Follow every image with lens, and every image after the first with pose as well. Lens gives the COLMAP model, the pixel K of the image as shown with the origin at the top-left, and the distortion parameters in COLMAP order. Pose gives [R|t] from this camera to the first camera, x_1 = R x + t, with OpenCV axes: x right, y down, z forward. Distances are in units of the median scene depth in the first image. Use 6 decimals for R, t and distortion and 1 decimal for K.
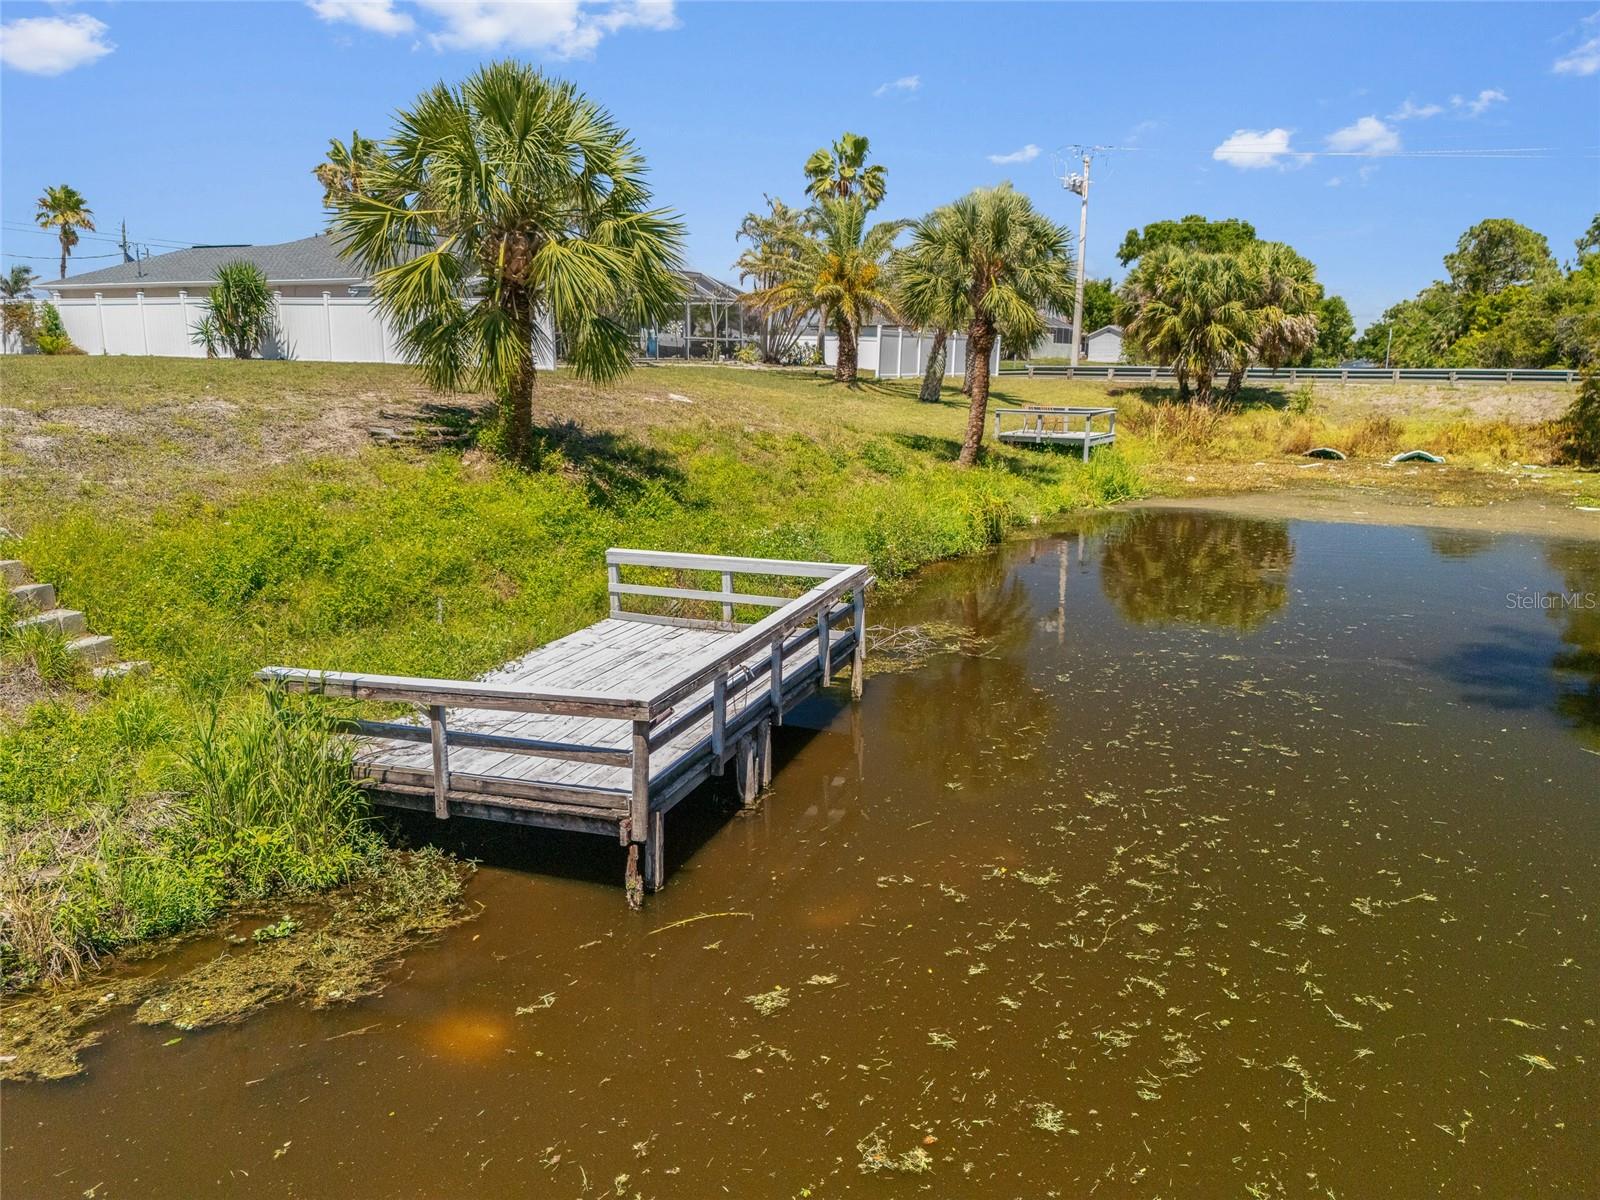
lens RADIAL K [[1172.1, 0, 805.1], [0, 1172.1, 611.4], [0, 0, 1]] dist [0.057500, -0.054182]
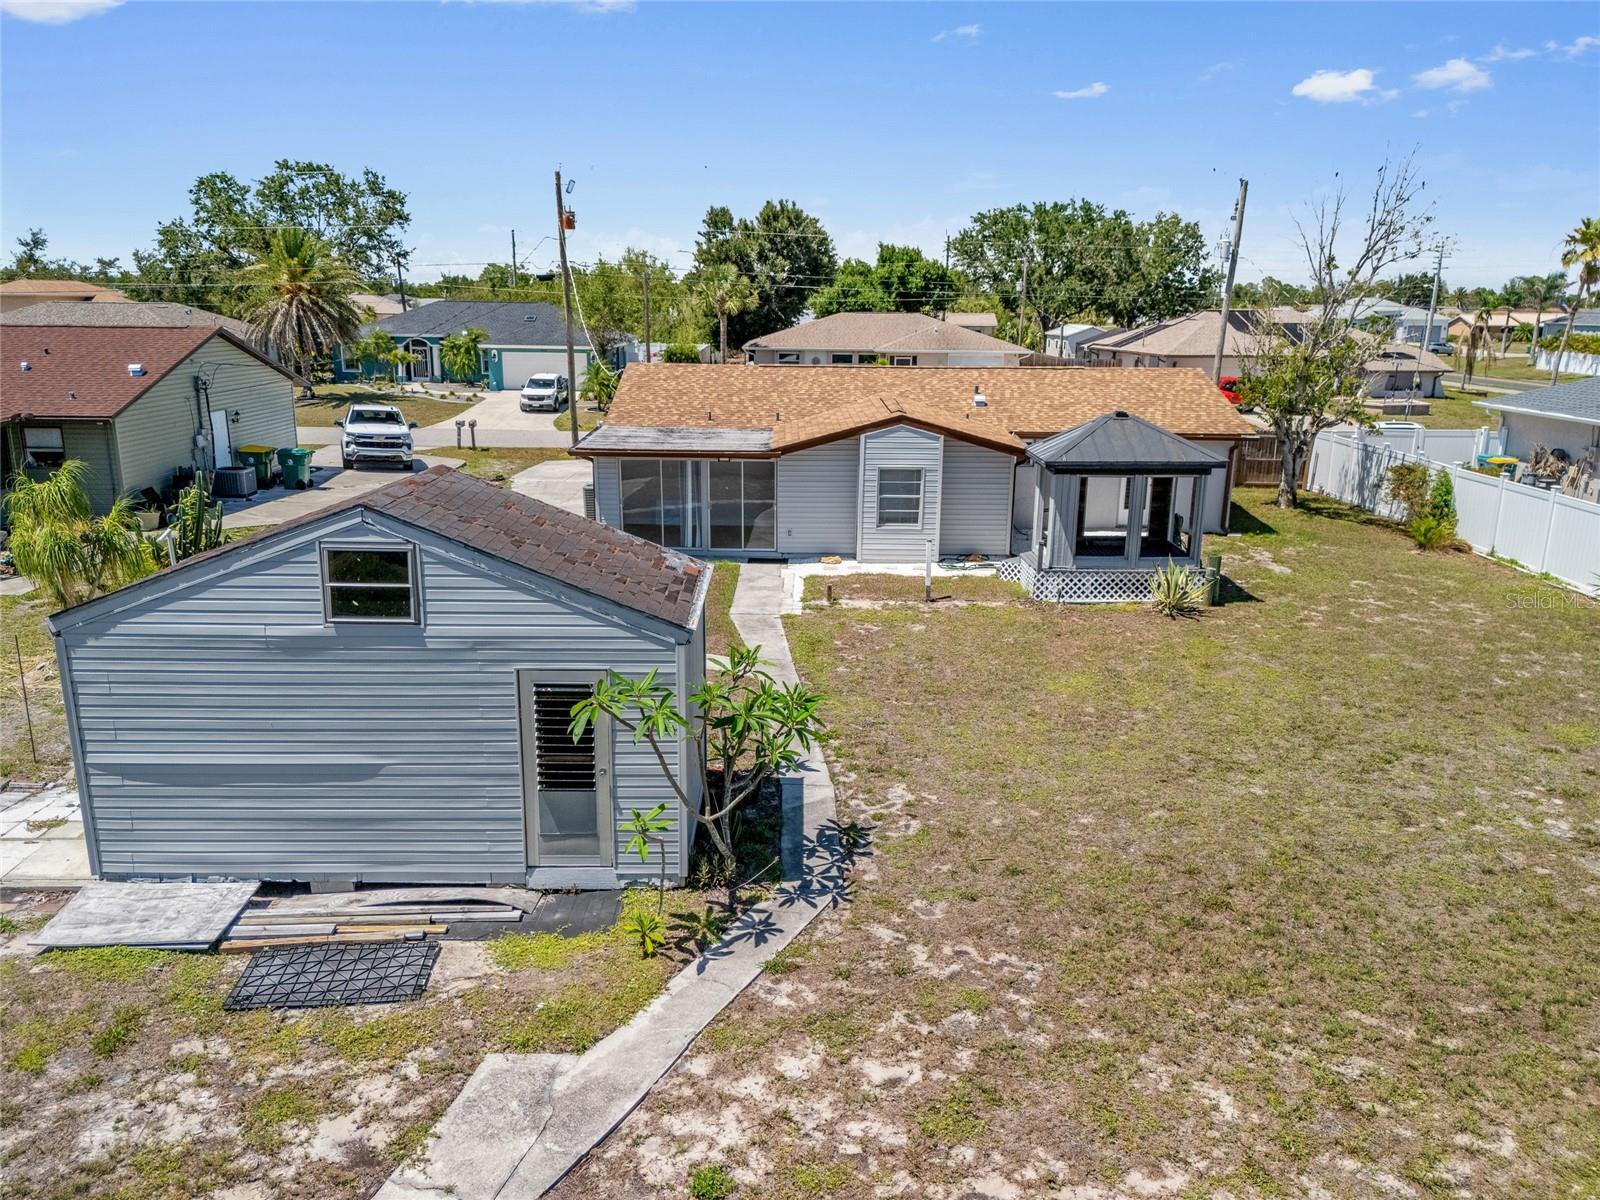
lens RADIAL K [[1172.1, 0, 795.2], [0, 1172.1, 599.8], [0, 0, 1]] dist [0.057500, -0.054182]
pose [[0.418080, 0.222134, -0.880832, -0.309219], [-0.201428, 0.968173, 0.148554, -0.614760], [0.885797, 0.115317, 0.449517, 0.810663]]
